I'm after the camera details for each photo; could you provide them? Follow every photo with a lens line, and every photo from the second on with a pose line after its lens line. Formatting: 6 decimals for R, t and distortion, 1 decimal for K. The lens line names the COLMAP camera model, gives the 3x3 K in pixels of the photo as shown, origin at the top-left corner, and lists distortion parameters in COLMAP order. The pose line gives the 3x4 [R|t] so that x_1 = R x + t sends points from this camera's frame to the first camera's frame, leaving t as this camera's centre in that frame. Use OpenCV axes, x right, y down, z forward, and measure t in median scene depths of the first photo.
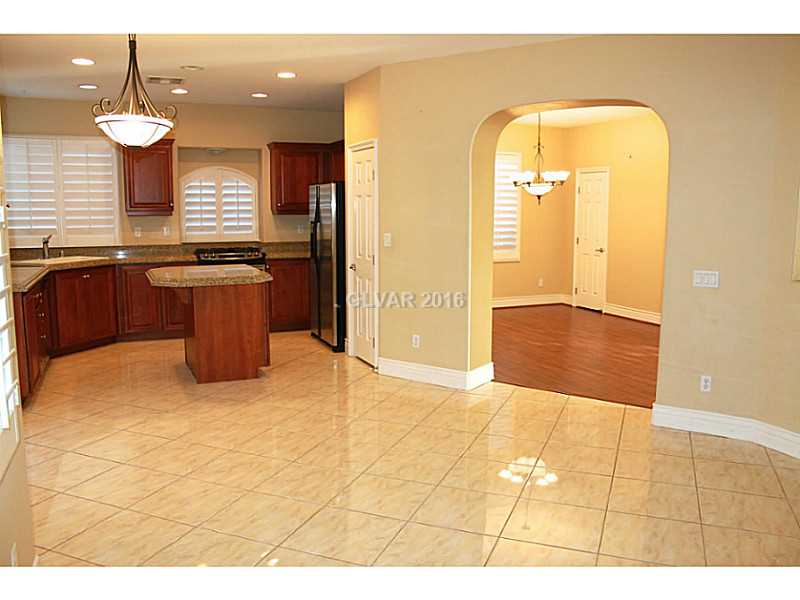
lens RADIAL K [[666.3, 0, 400.1], [0, 666.3, 304.0], [0, 0, 1]] dist [-0.119976, 0.028324]
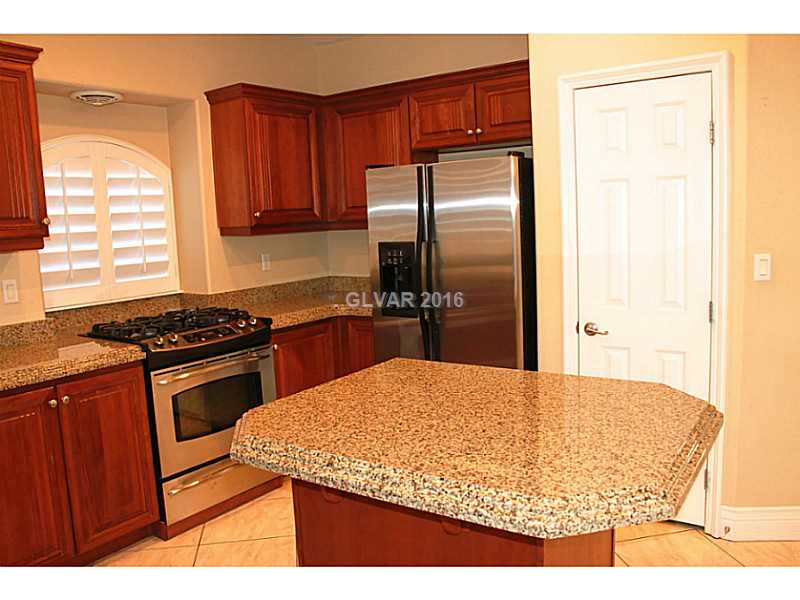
lens RADIAL K [[666.3, 0, 400.8], [0, 666.3, 300.0], [0, 0, 1]] dist [-0.119976, 0.028324]
pose [[0.844527, -0.105376, 0.525042, -0.319704], [0.120281, 0.992723, 0.005768, -0.070164], [-0.521830, 0.058281, 0.851056, 0.486292]]
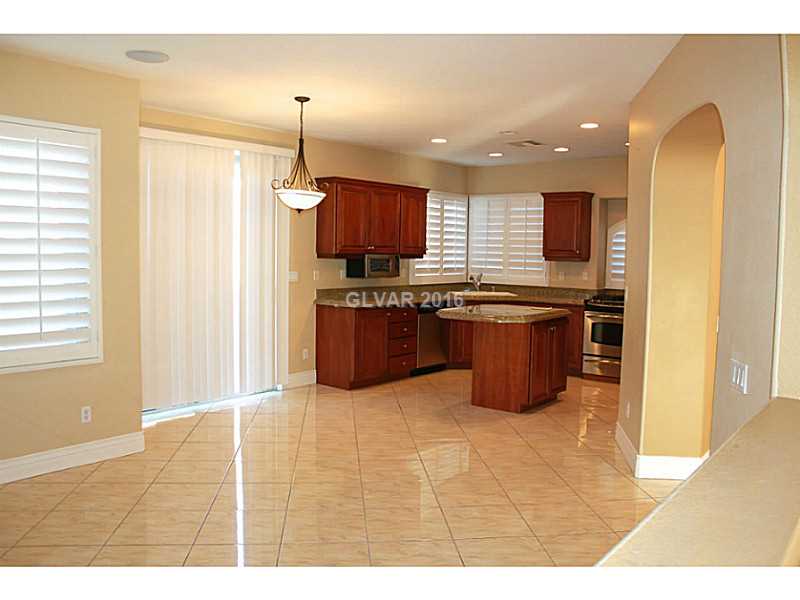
lens RADIAL K [[666.3, 0, 406.3], [0, 666.3, 295.9], [0, 0, 1]] dist [-0.119976, 0.028324]
pose [[0.460800, 0.066395, -0.885017, 0.657932], [-0.143716, 0.989619, -0.000586, -0.051091], [0.875790, 0.127461, 0.465559, 0.334588]]
